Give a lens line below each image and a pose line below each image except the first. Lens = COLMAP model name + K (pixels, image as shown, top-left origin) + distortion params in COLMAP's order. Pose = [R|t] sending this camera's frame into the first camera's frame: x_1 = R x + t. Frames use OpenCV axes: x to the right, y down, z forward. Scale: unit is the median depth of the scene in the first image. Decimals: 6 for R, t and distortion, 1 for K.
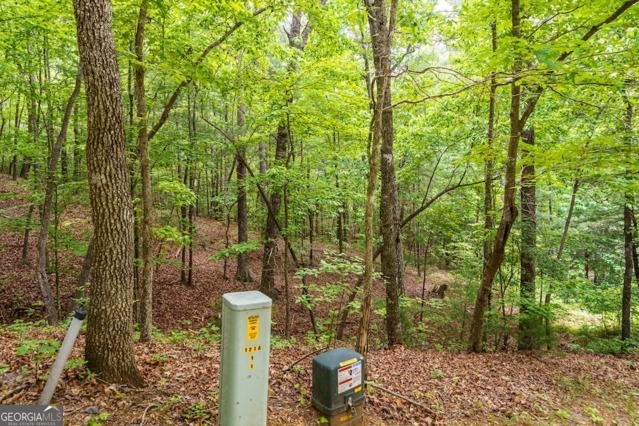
lens RADIAL K [[391.9, 0, 319.7], [0, 391.9, 213.8], [0, 0, 1]] dist [-0.000862, -0.000041]
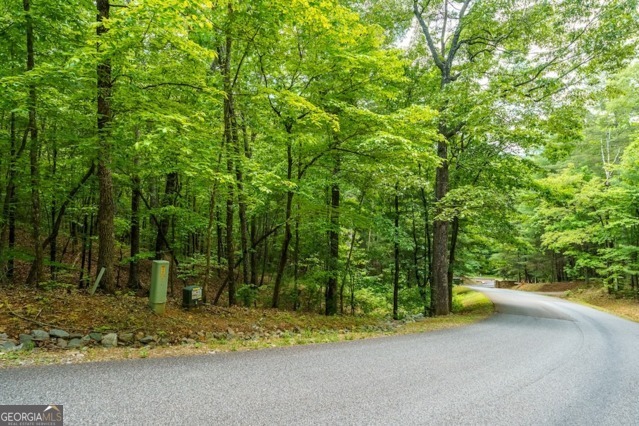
lens RADIAL K [[391.9, 0, 318.5], [0, 391.9, 214.1], [0, 0, 1]] dist [-0.000862, -0.000041]
pose [[0.963143, 0.027719, 0.267559, 0.037056], [-0.013623, 0.998426, -0.054397, -0.003281], [-0.268646, 0.048747, 0.962005, -0.480190]]
